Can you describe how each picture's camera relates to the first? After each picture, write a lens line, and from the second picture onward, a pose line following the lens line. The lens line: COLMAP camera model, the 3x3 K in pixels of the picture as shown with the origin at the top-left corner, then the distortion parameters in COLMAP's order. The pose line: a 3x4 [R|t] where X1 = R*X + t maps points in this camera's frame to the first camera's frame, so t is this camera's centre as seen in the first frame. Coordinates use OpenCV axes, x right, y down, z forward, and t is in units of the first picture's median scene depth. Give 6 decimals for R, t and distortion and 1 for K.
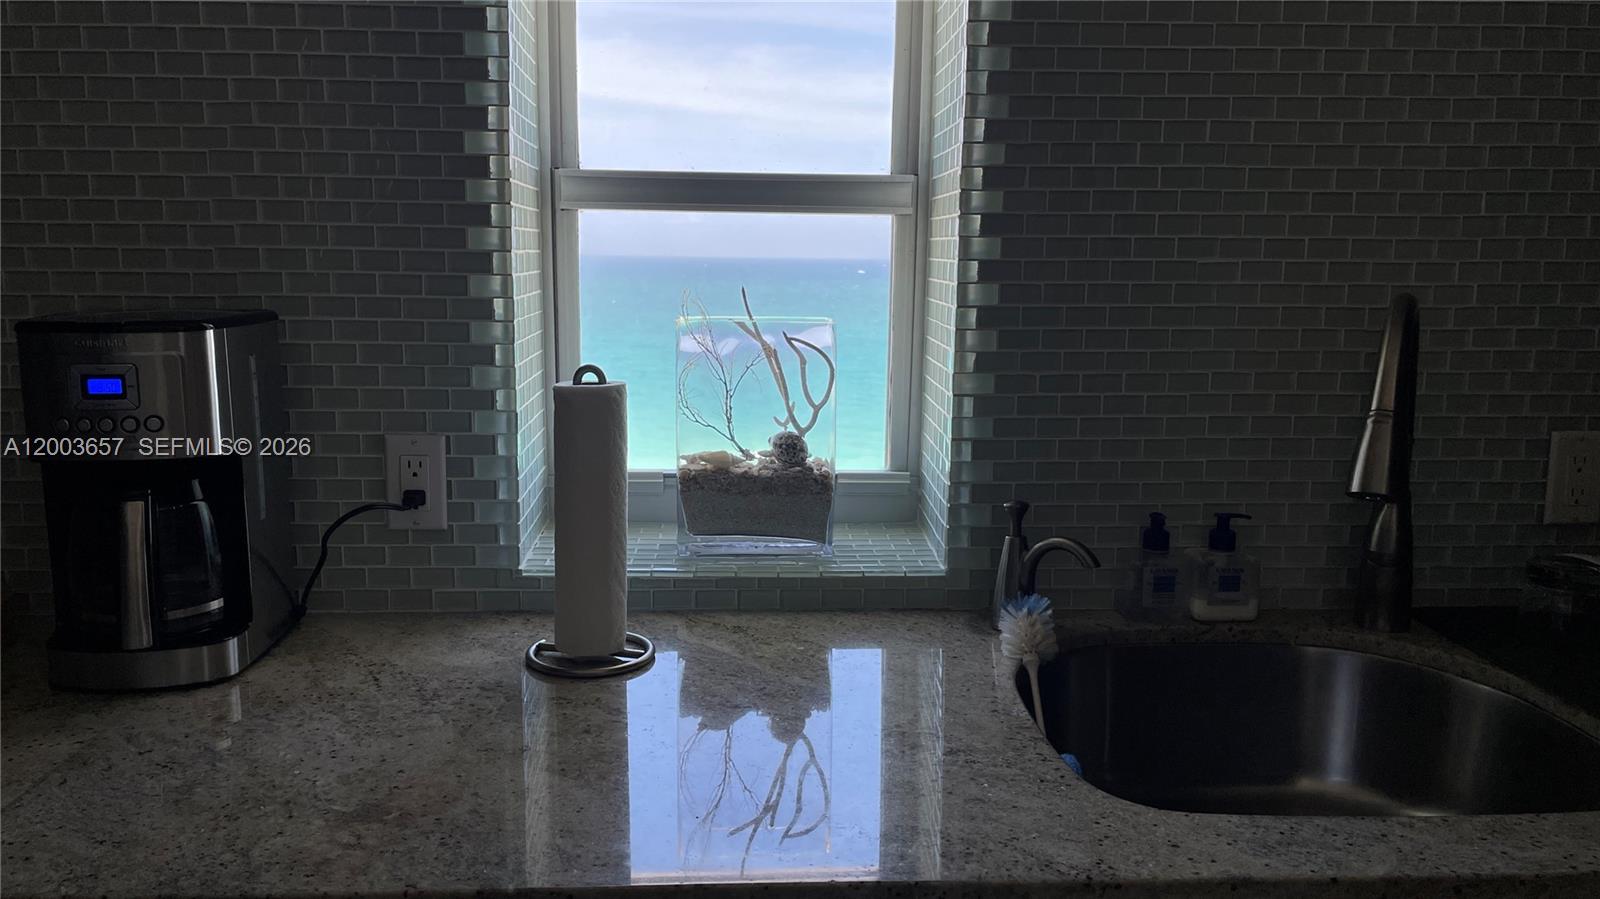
lens RADIAL K [[1211.9, 0, 790.2], [0, 1211.9, 453.4], [0, 0, 1]] dist [0.082875, -0.098274]
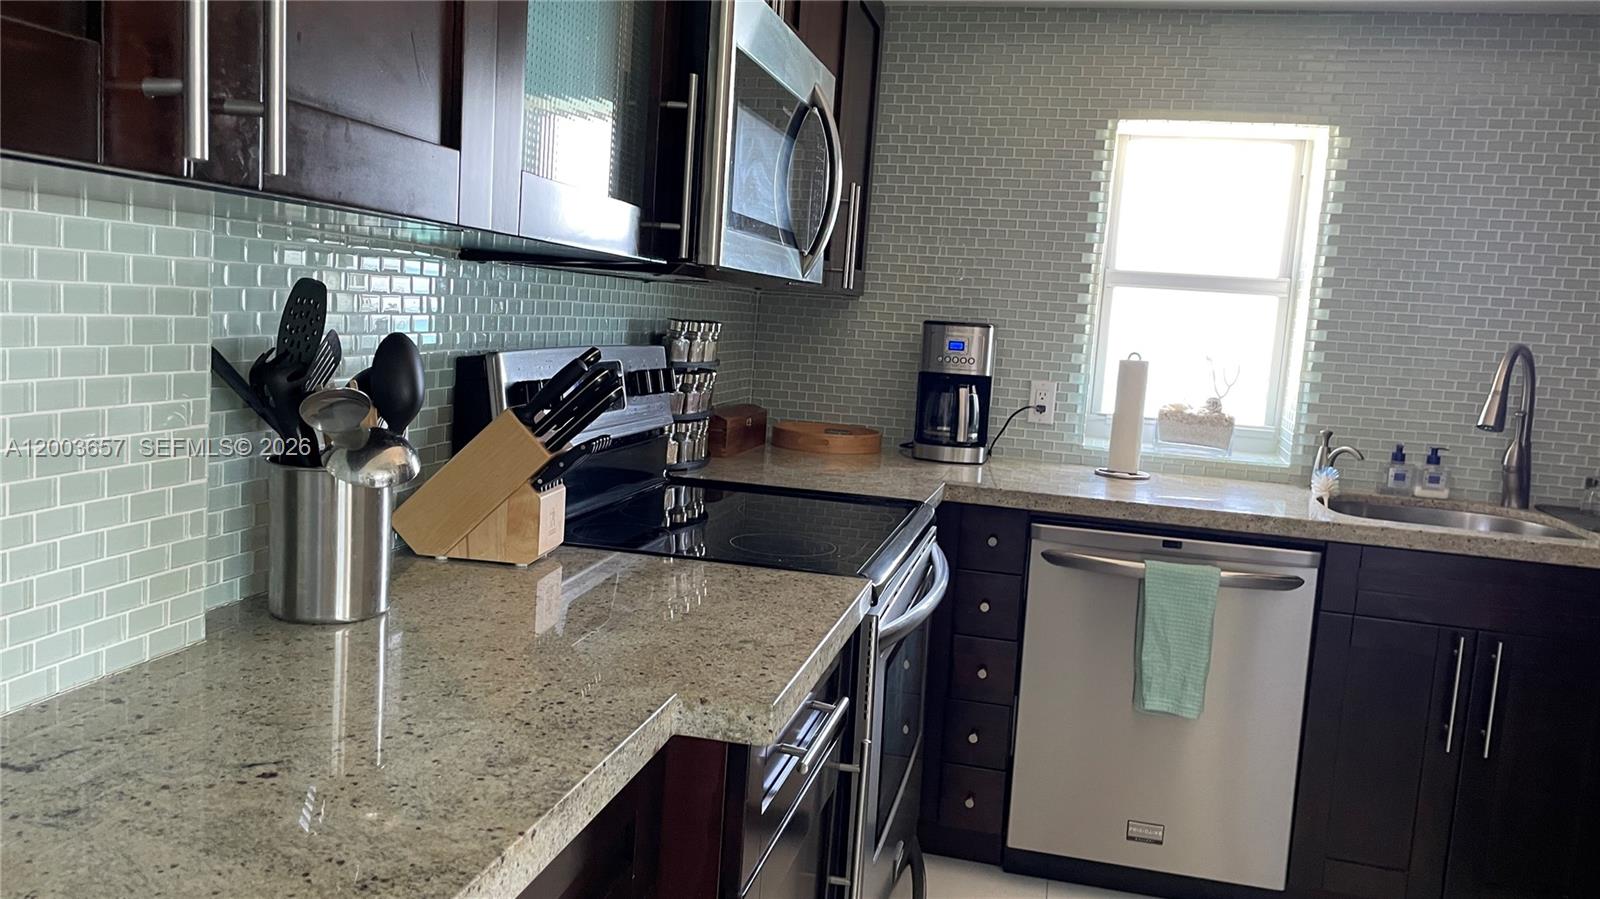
lens RADIAL K [[1217.3, 0, 795.3], [0, 1217.3, 440.4], [0, 0, 1]] dist [0.072033, -0.104540]
pose [[0.957114, 0.084950, -0.276977, -0.115838], [-0.103799, 0.993126, -0.054092, 0.283589], [0.270478, 0.080522, 0.959353, -1.401383]]
